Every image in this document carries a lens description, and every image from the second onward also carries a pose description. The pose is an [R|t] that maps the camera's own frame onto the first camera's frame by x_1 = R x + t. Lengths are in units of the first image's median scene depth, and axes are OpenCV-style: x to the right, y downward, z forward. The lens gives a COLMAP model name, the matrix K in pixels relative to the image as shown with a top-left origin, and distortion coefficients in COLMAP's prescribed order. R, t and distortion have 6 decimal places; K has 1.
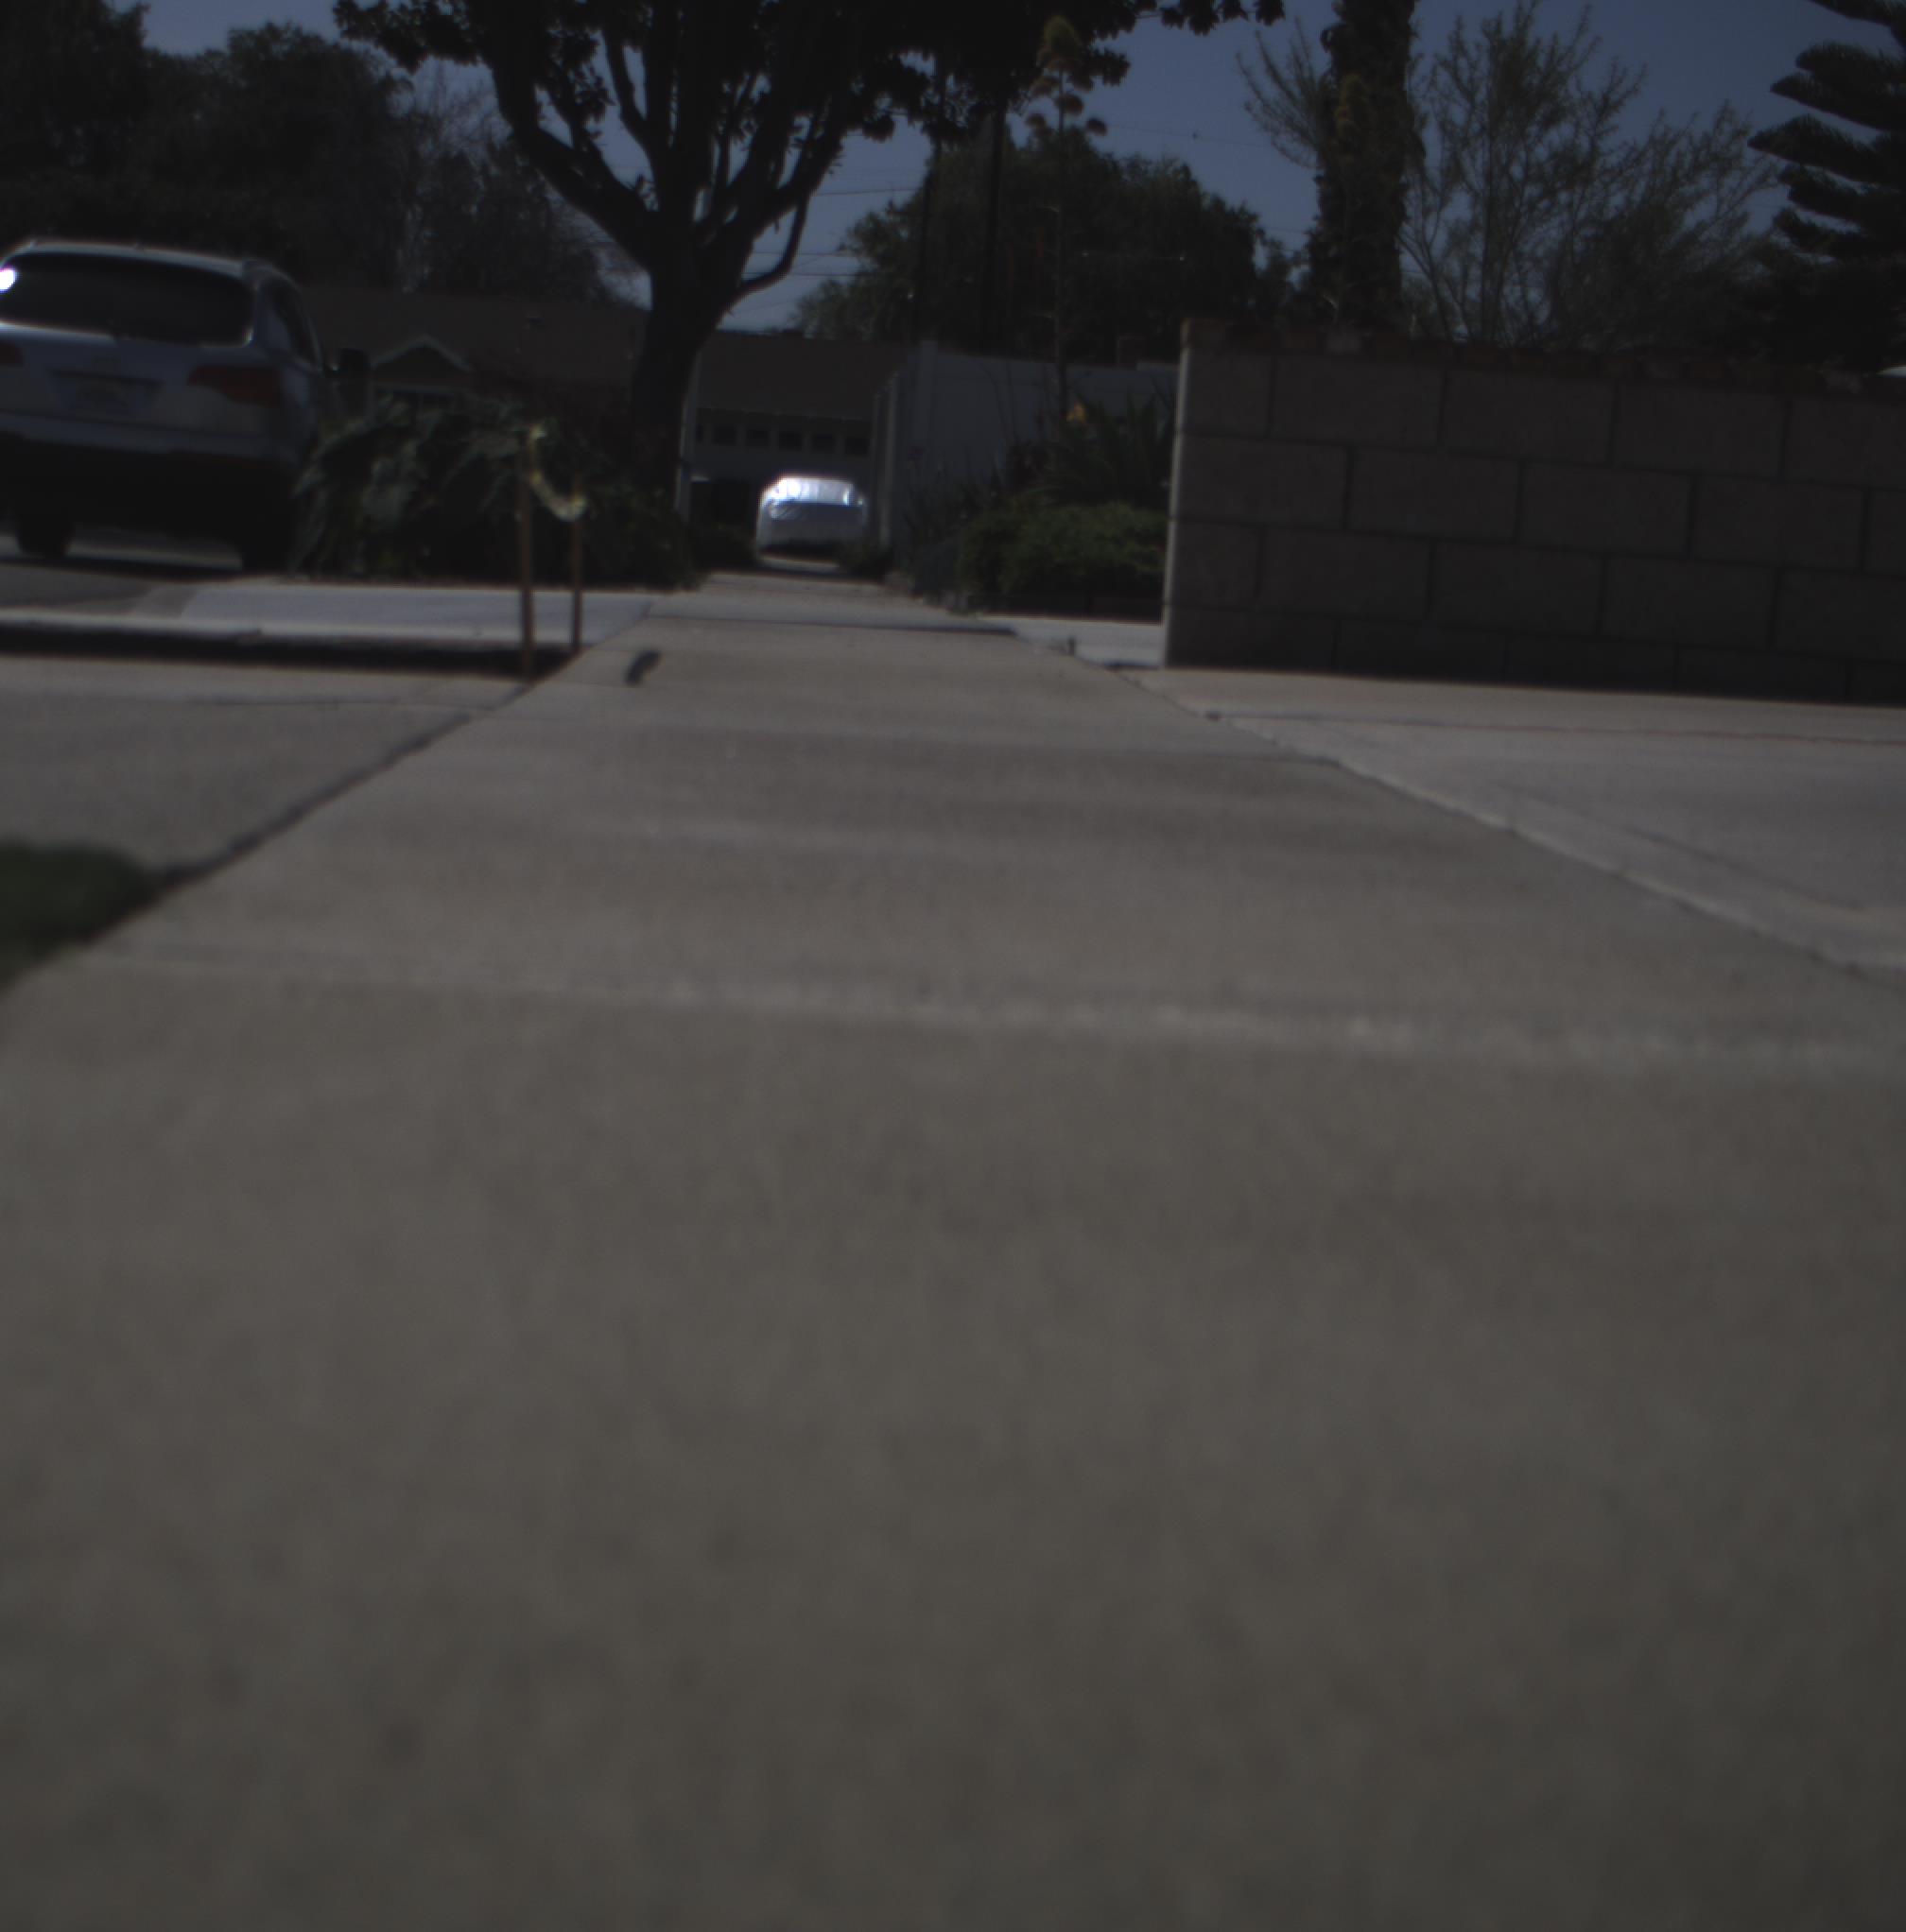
lens RADIAL K [[4276.5, 0, 705.4], [0, 4276.5, 964.6], [0, 0, 1]] dist [-0.169112, 0.741756]
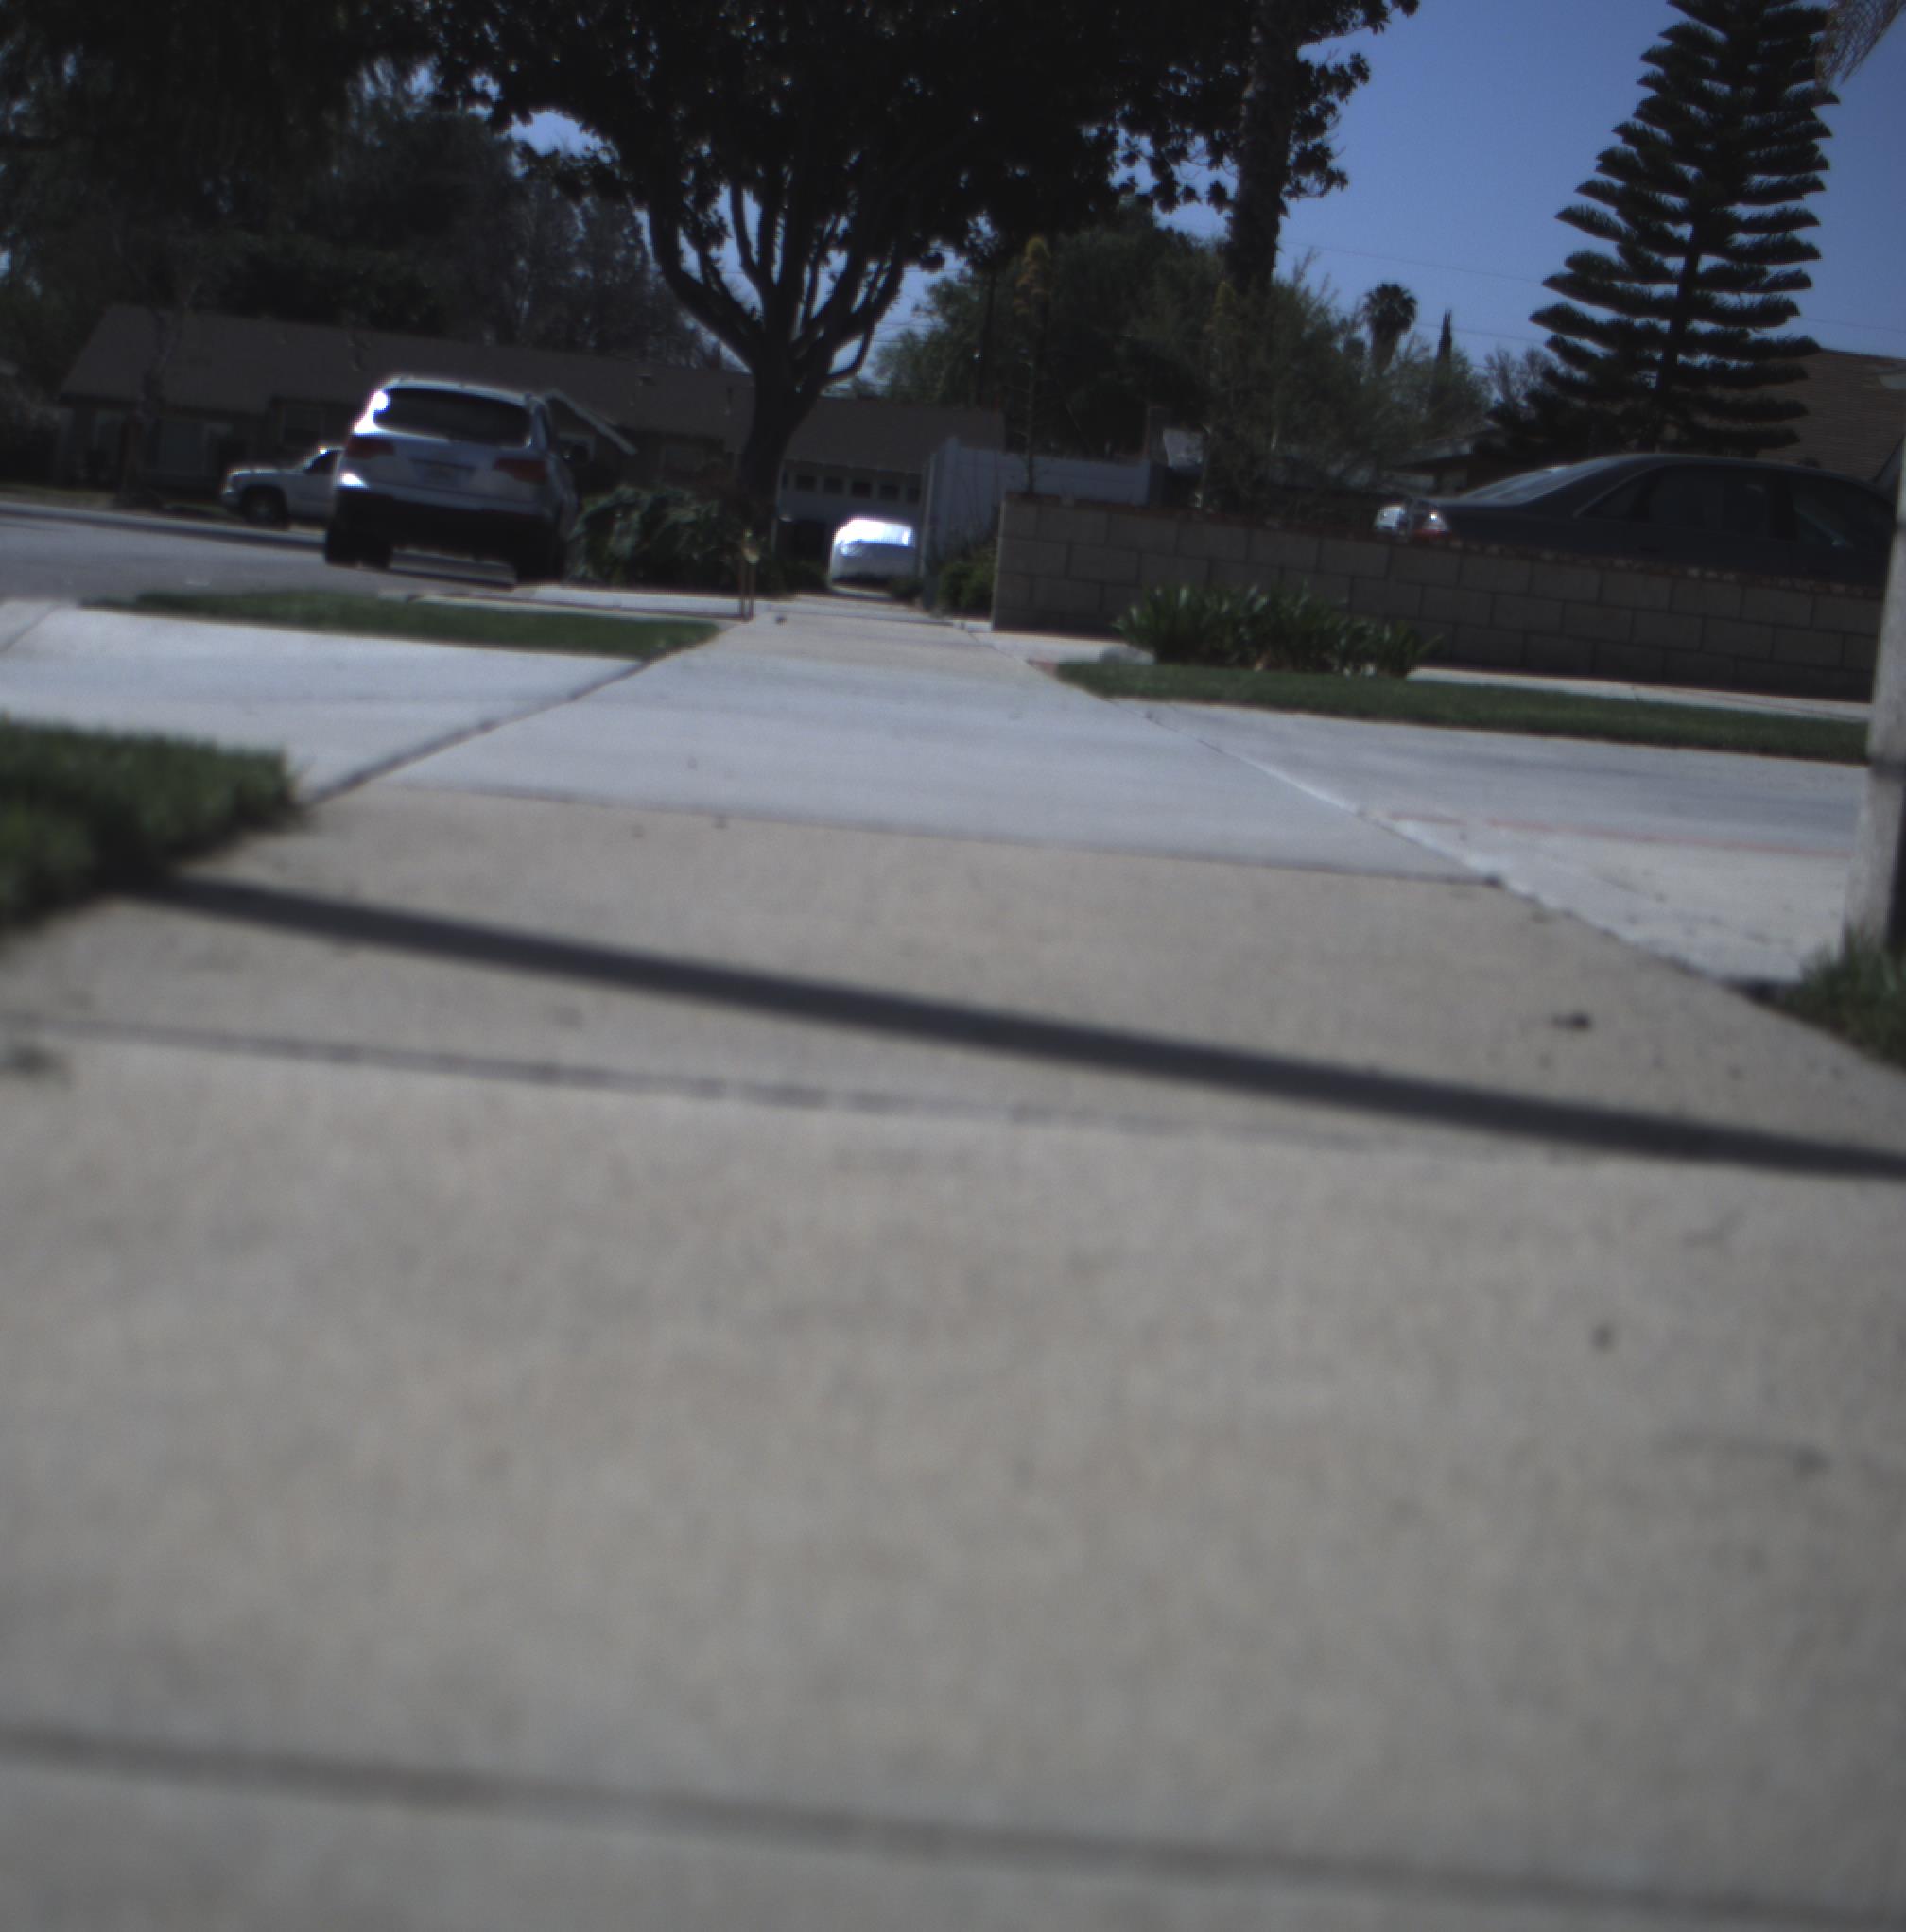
lens RADIAL K [[4276.5, 0, 705.4], [0, 4276.5, 964.6], [0, 0, 1]] dist [-0.169112, 0.741756]
pose [[0.999334, 0.033482, -0.014525, -0.003221], [-0.033578, 0.999416, -0.006364, 0.034222], [0.014304, 0.006847, 0.999874, -0.347874]]
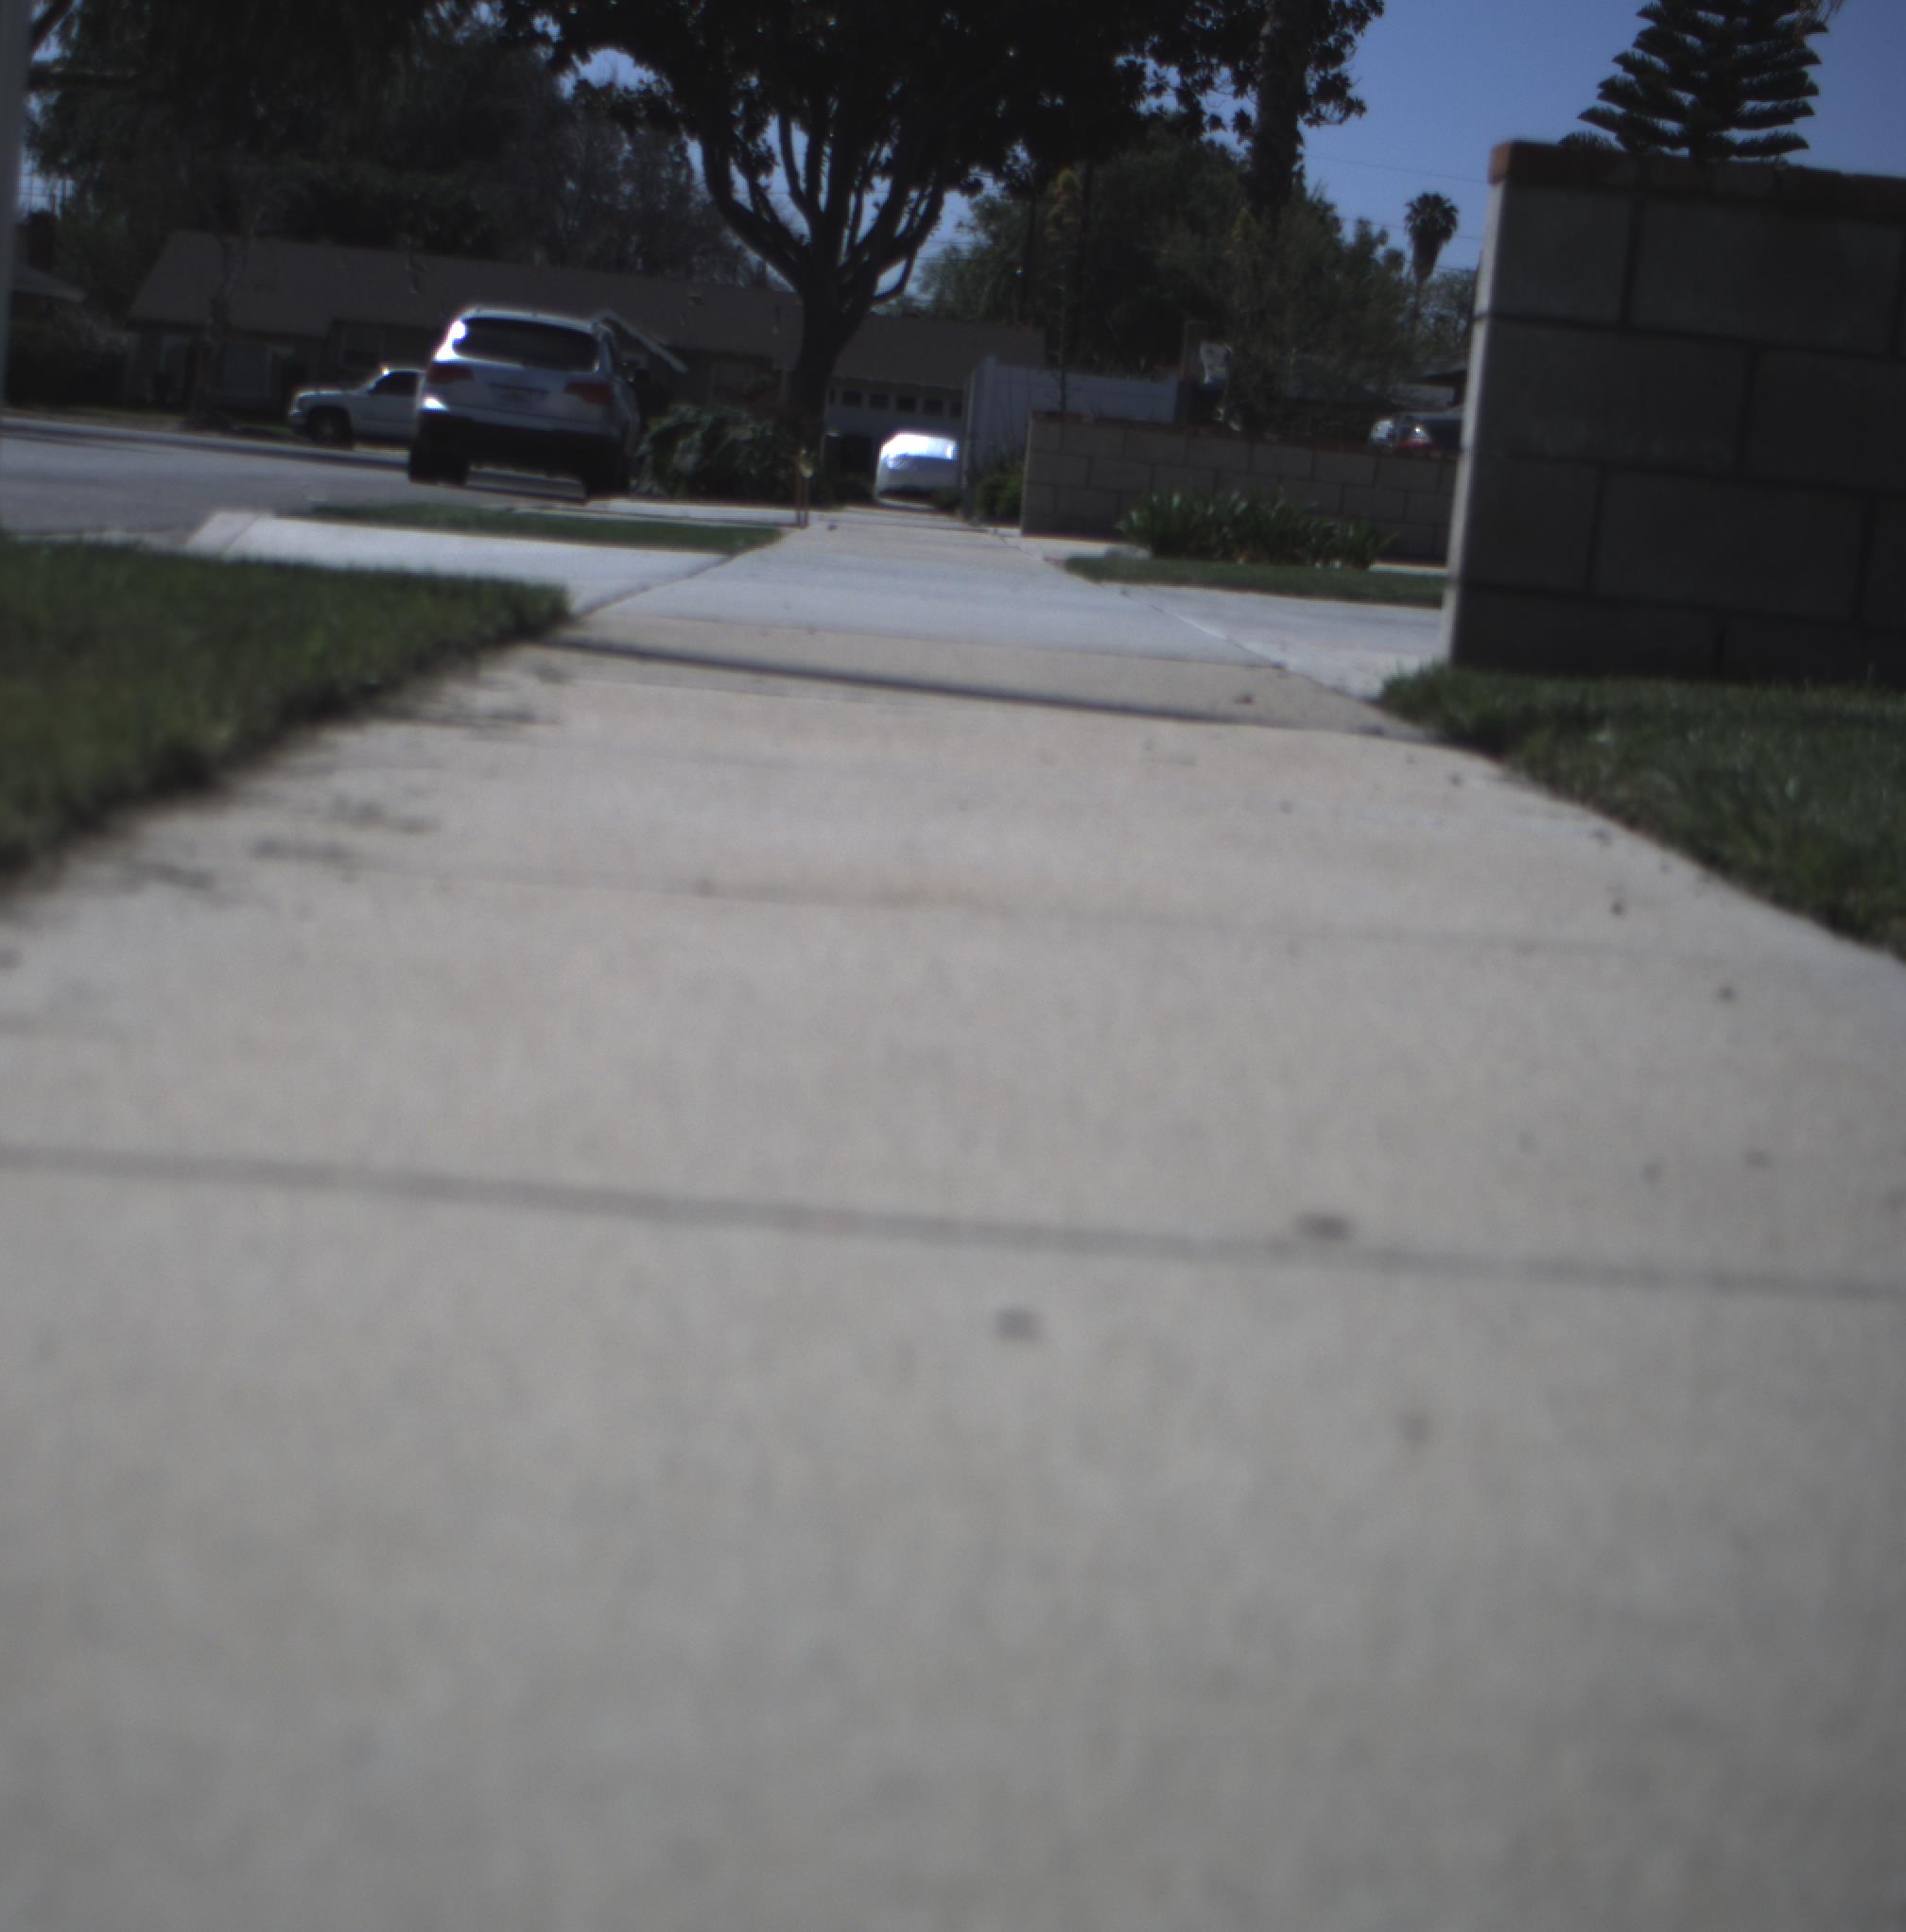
lens RADIAL K [[4276.5, 0, 705.4], [0, 4276.5, 964.6], [0, 0, 1]] dist [-0.169112, 0.741756]
pose [[0.999341, 0.025724, -0.025627, -0.003971], [-0.025377, 0.999583, 0.013768, 0.041558], [0.025970, -0.013108, 0.999577, -0.419911]]
